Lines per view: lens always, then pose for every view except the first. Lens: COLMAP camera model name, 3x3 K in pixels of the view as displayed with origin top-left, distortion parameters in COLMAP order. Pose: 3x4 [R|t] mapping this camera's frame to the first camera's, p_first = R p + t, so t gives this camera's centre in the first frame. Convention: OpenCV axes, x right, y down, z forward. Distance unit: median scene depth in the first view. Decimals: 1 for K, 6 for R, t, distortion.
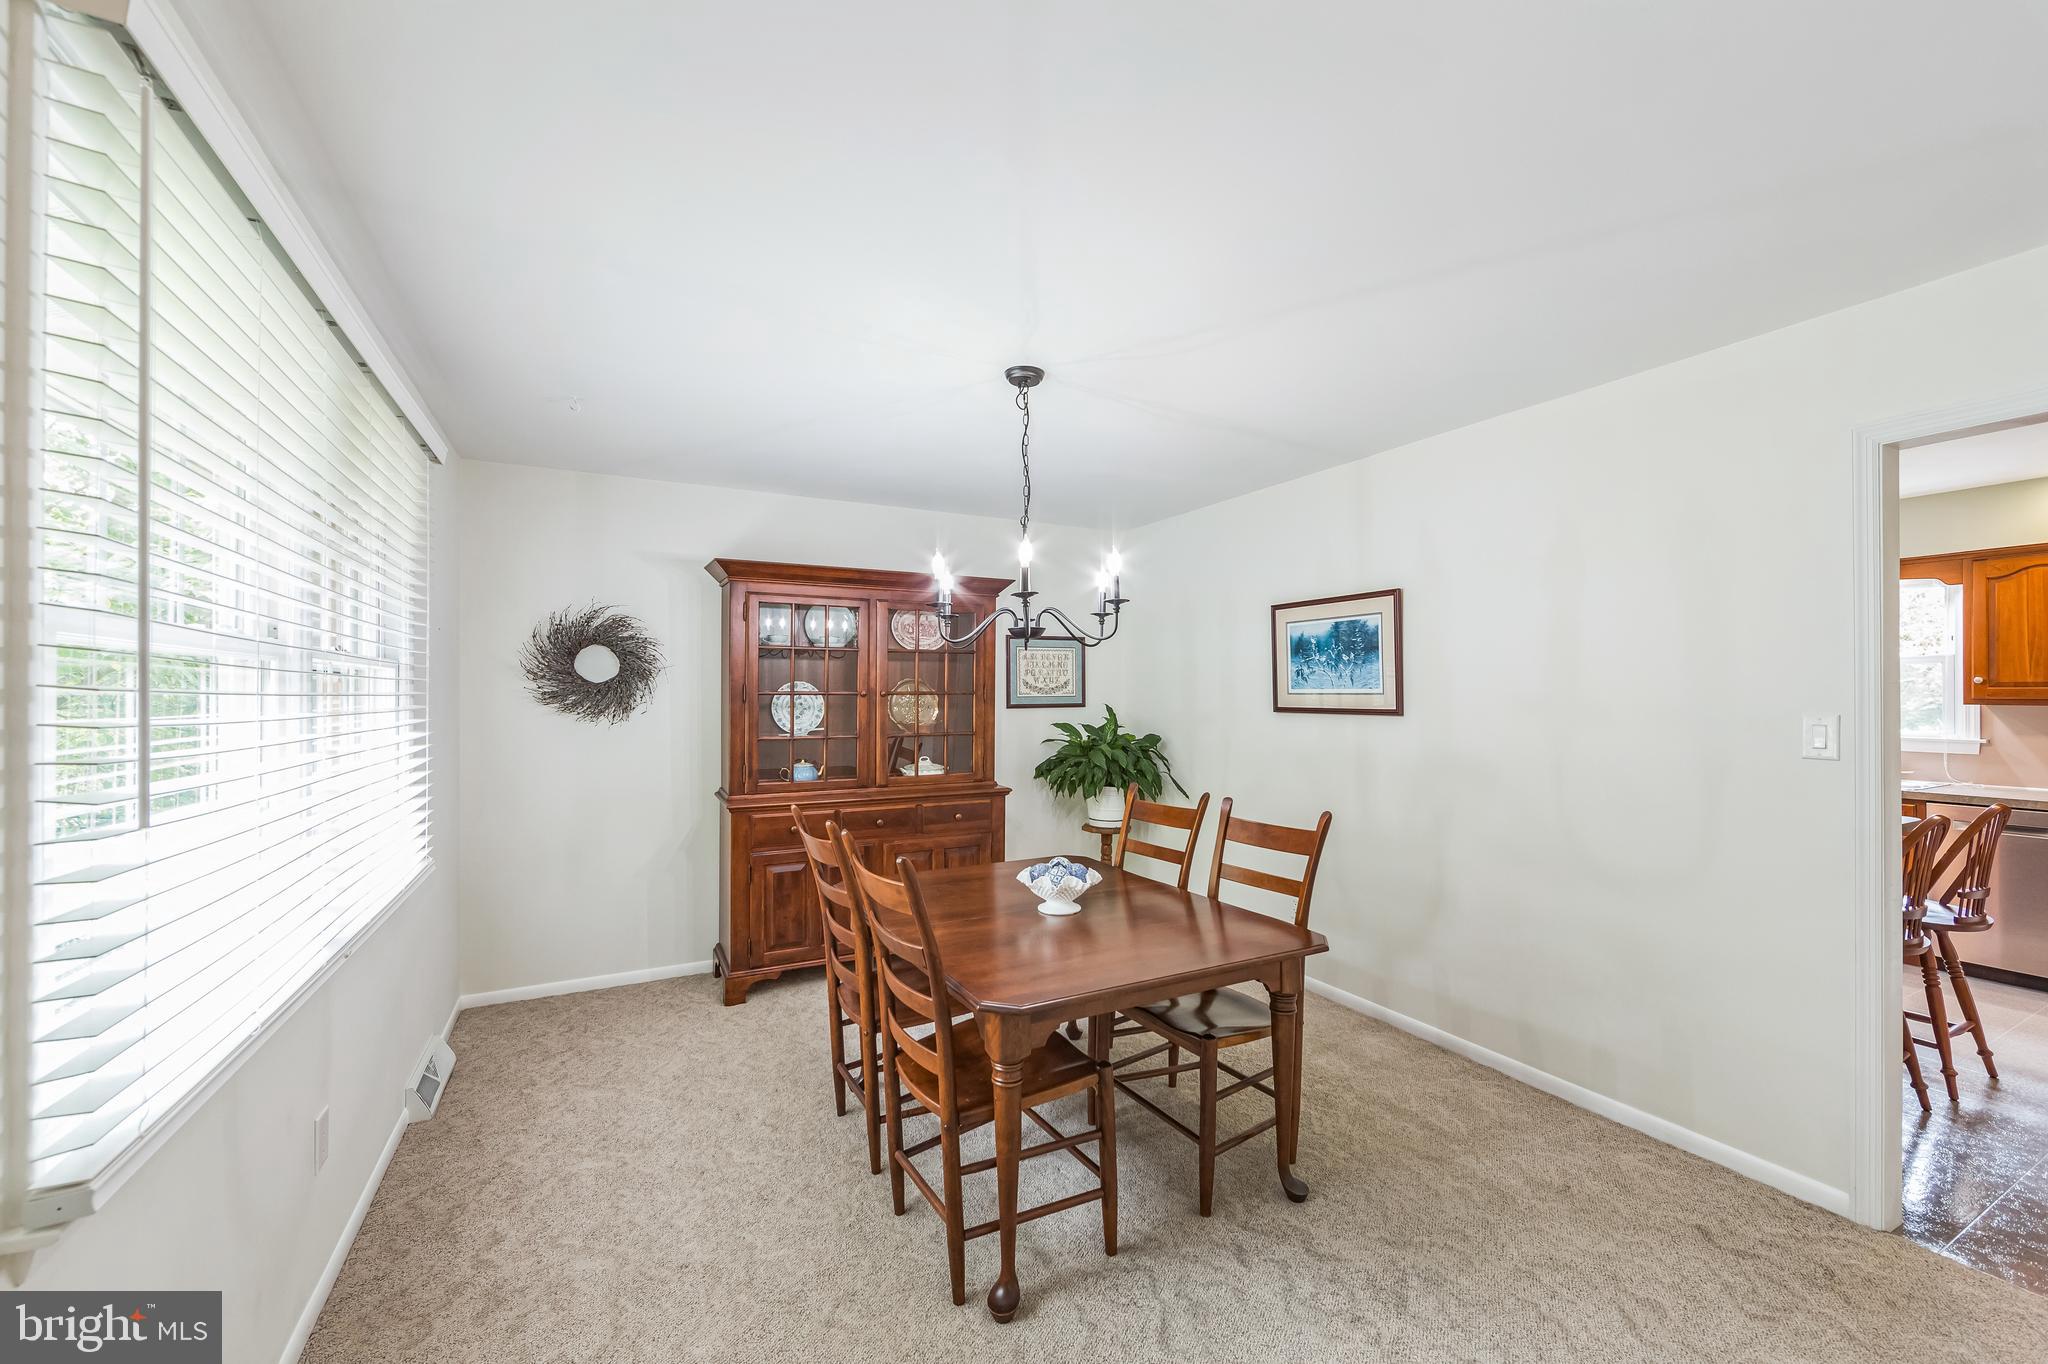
lens RADIAL K [[802.4, 0, 1042.5], [0, 802.4, 692.7], [0, 0, 1]] dist [-0.004087, 0.000144]
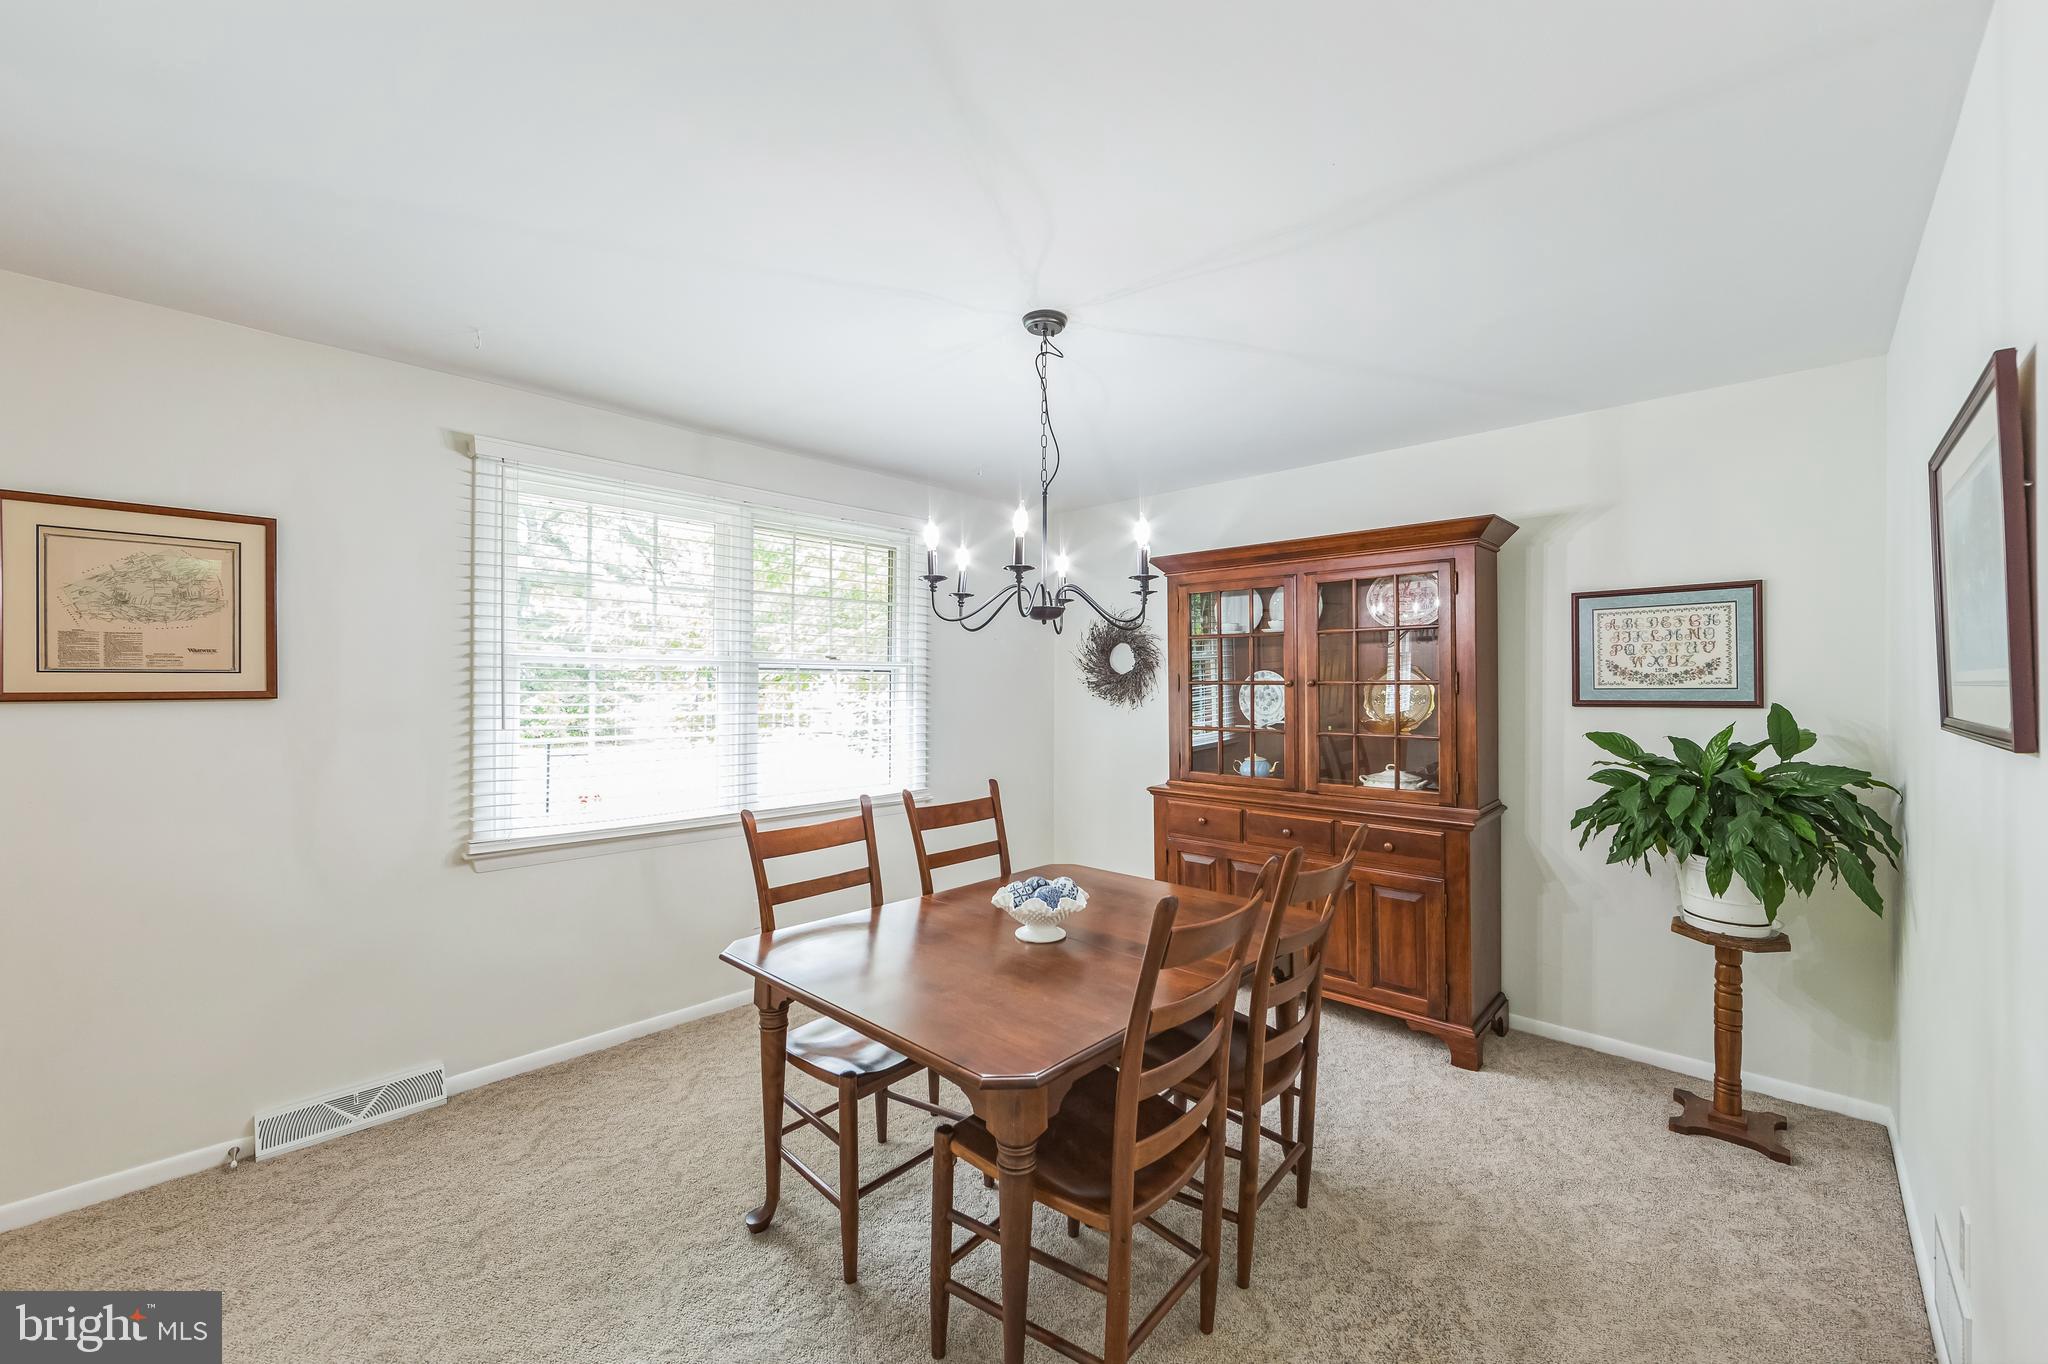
lens RADIAL K [[802.4, 0, 1036.1], [0, 802.4, 679.2], [0, 0, 1]] dist [-0.004087, 0.000144]
pose [[0.297516, -0.002016, -0.954715, 0.520449], [0.003162, 0.999994, -0.001126, -0.003561], [0.954712, -0.002684, 0.297520, 0.471801]]
